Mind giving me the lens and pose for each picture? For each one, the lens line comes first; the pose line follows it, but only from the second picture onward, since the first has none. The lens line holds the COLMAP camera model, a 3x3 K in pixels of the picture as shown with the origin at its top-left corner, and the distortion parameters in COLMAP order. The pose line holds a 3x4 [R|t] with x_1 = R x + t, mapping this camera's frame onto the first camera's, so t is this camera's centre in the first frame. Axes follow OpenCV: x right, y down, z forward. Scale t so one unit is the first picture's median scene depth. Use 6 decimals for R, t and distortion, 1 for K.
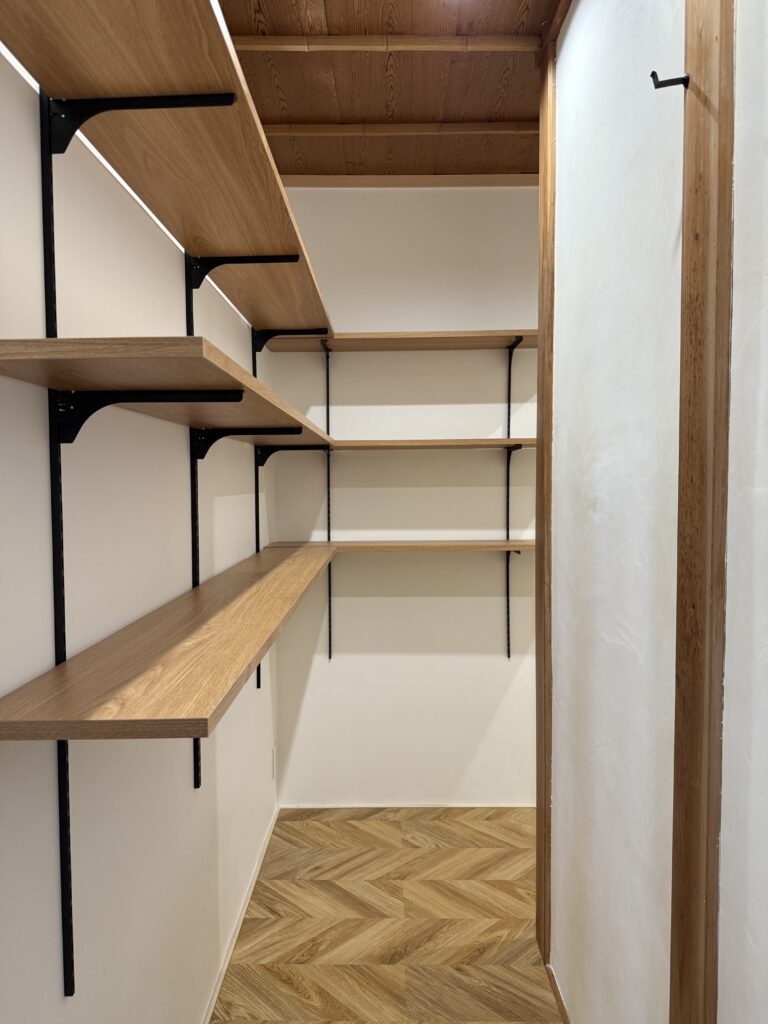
lens RADIAL K [[727.4, 0, 383.1], [0, 727.4, 510.5], [0, 0, 1]] dist [0.042238, -0.052237]
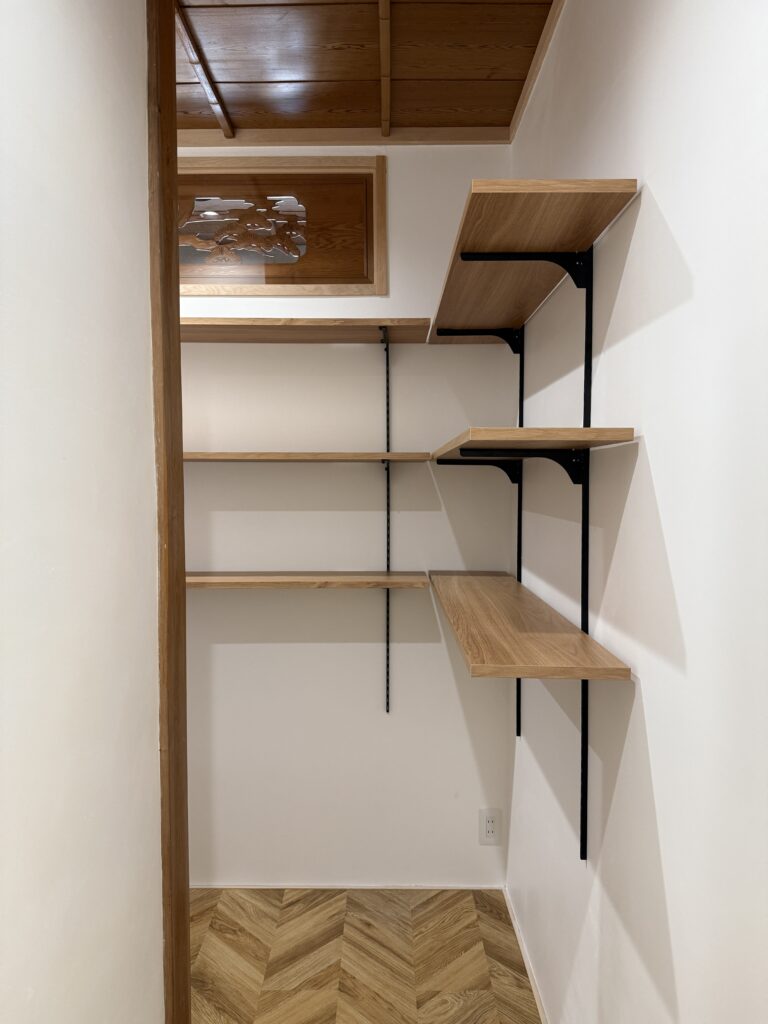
lens RADIAL K [[727.4, 0, 386.8], [0, 727.4, 513.0], [0, 0, 1]] dist [0.042238, -0.052237]
pose [[0.000887, 0.047943, -0.998850, 0.841146], [-0.039236, 0.998083, 0.047872, -0.071775], [0.999230, 0.039148, 0.002766, 1.055653]]
